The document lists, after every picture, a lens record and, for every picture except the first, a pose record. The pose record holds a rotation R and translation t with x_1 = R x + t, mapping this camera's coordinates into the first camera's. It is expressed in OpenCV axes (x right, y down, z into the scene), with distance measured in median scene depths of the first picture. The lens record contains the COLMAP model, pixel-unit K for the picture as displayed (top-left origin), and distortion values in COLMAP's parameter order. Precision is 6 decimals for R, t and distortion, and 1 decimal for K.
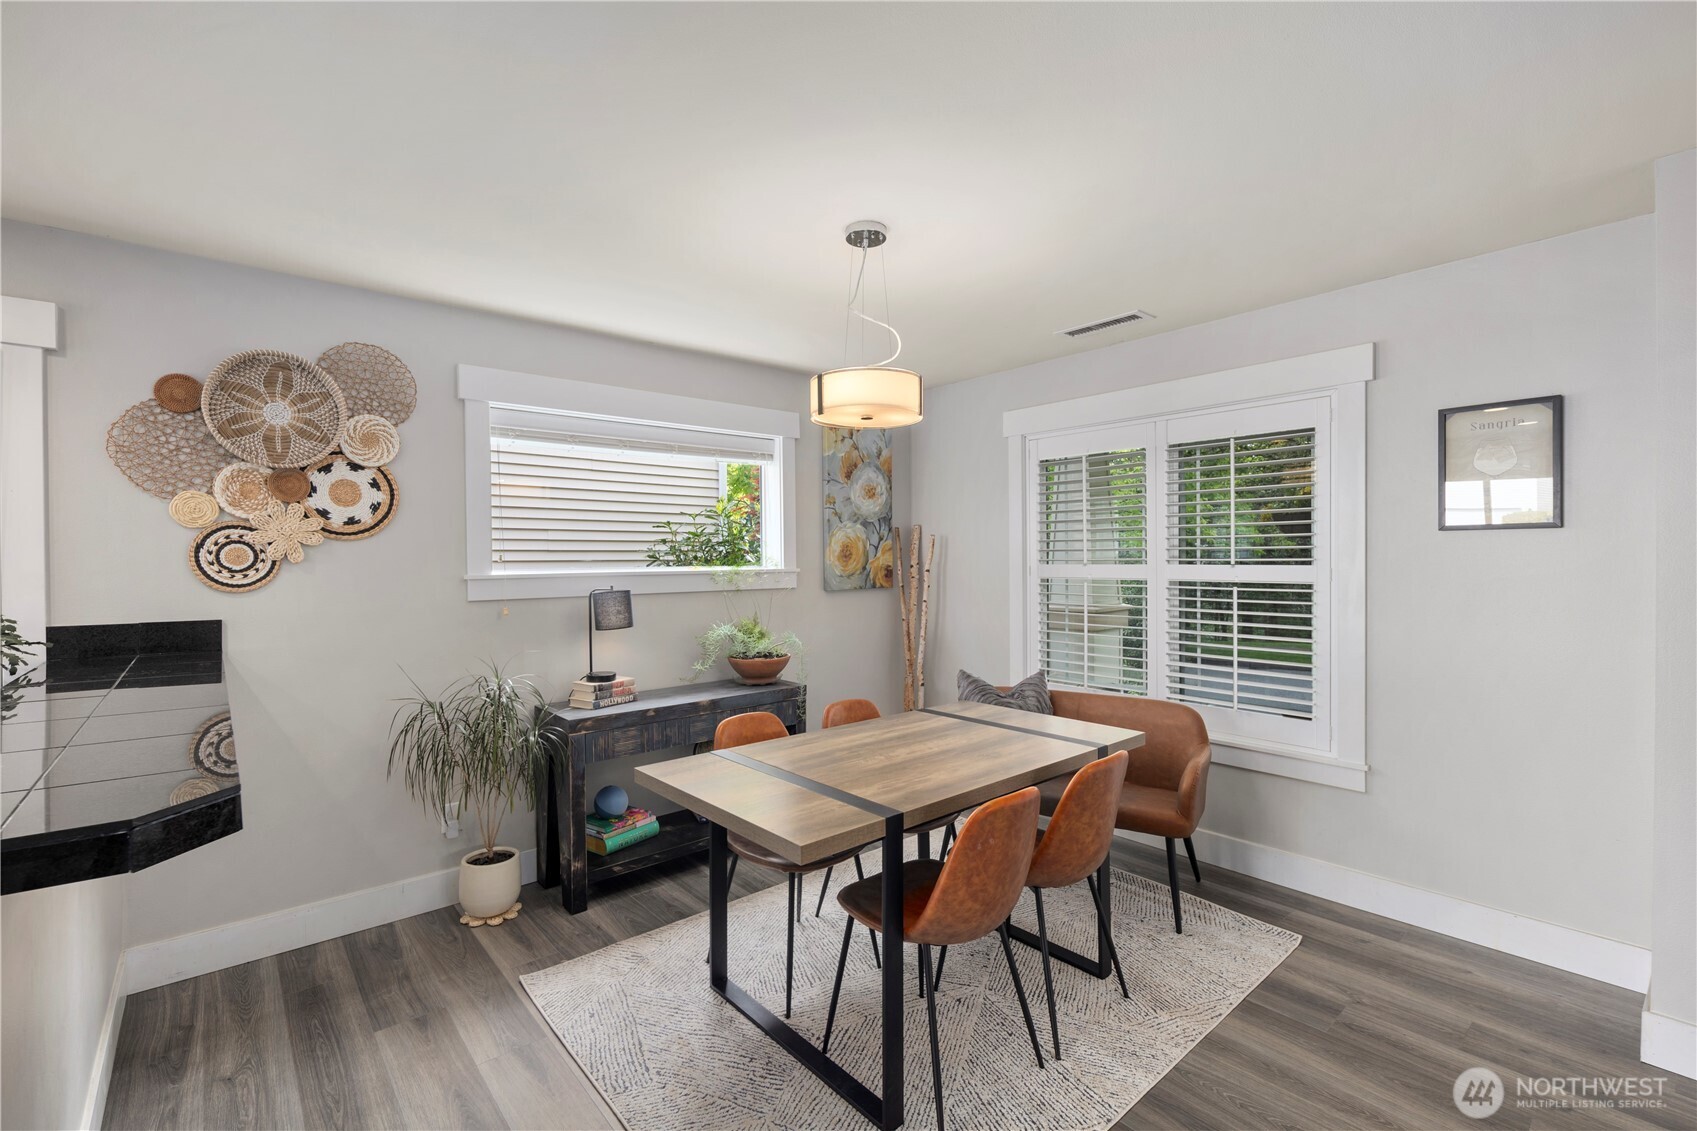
lens RADIAL K [[743.2, 0, 846.5], [0, 743.2, 568.2], [0, 0, 1]] dist [0.002912, -0.002556]
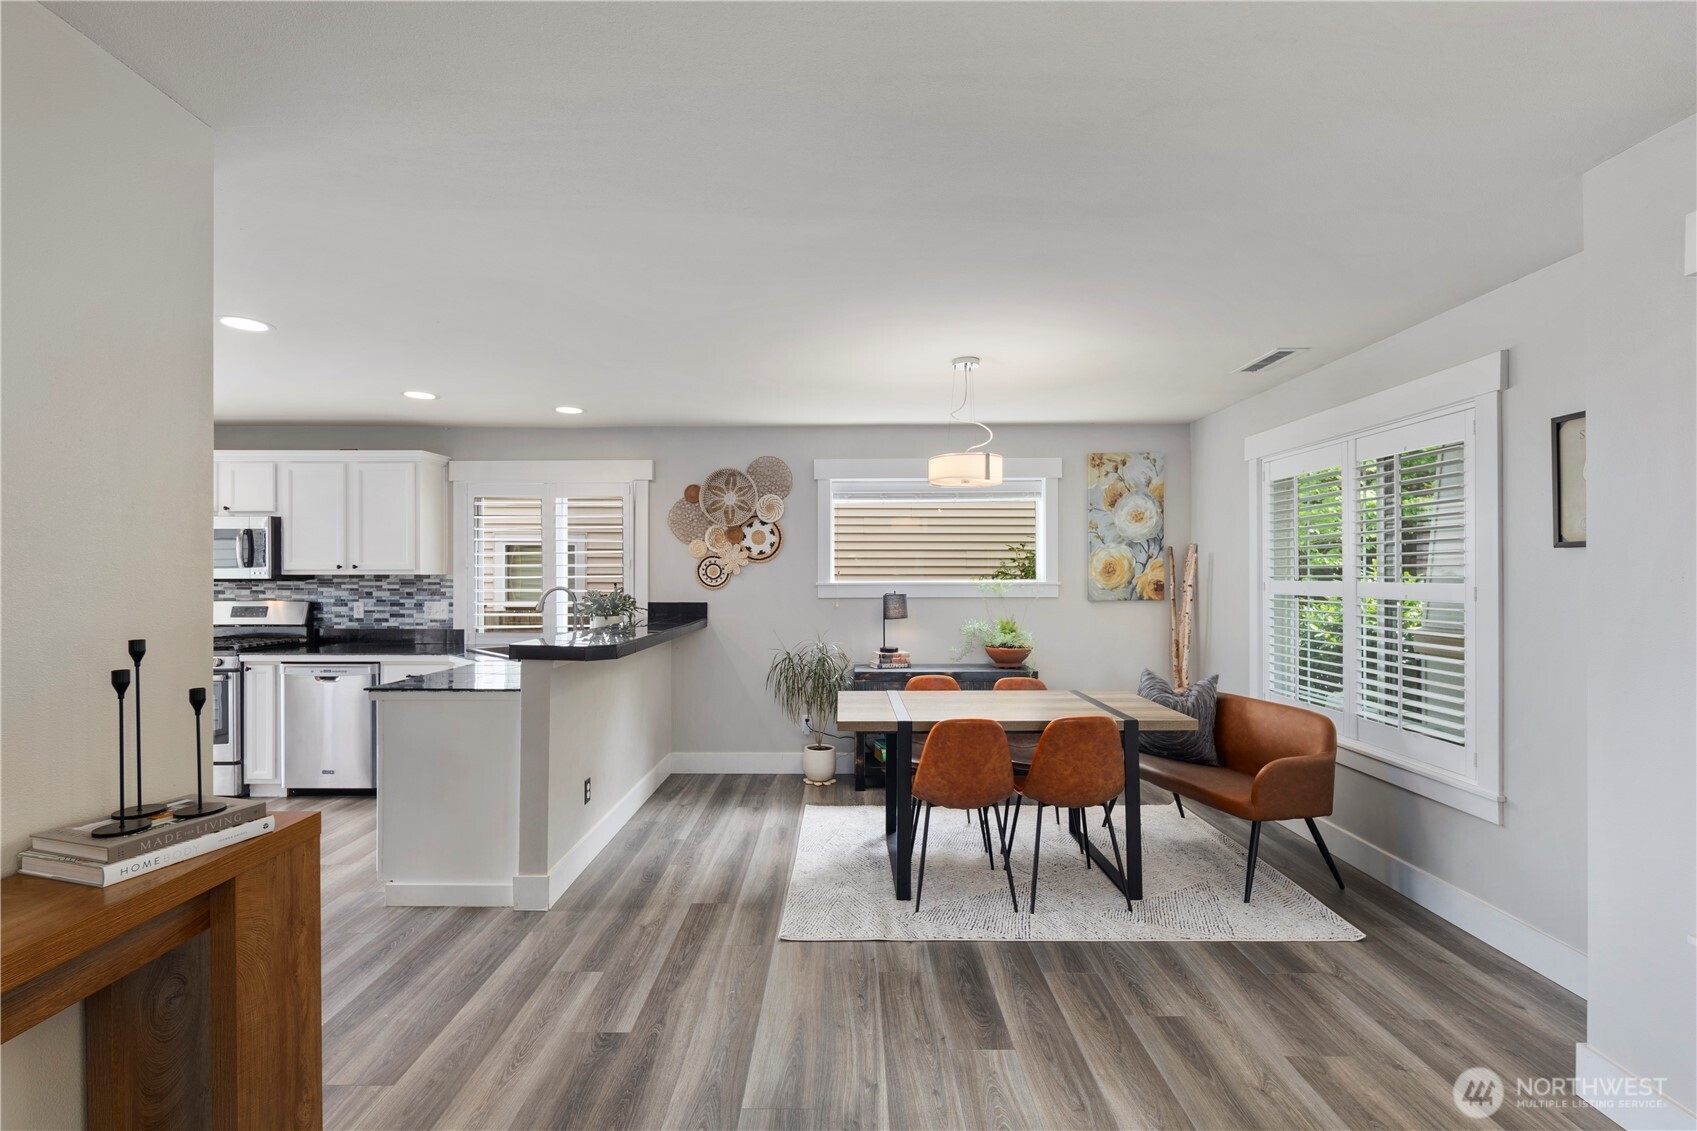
lens RADIAL K [[743.2, 0, 845.8], [0, 743.2, 582.3], [0, 0, 1]] dist [0.002912, -0.002556]
pose [[0.756908, 0.012737, -0.653397, 0.744852], [-0.012802, 0.999907, 0.004662, -0.000367], [0.653396, 0.004836, 0.757001, -0.282538]]
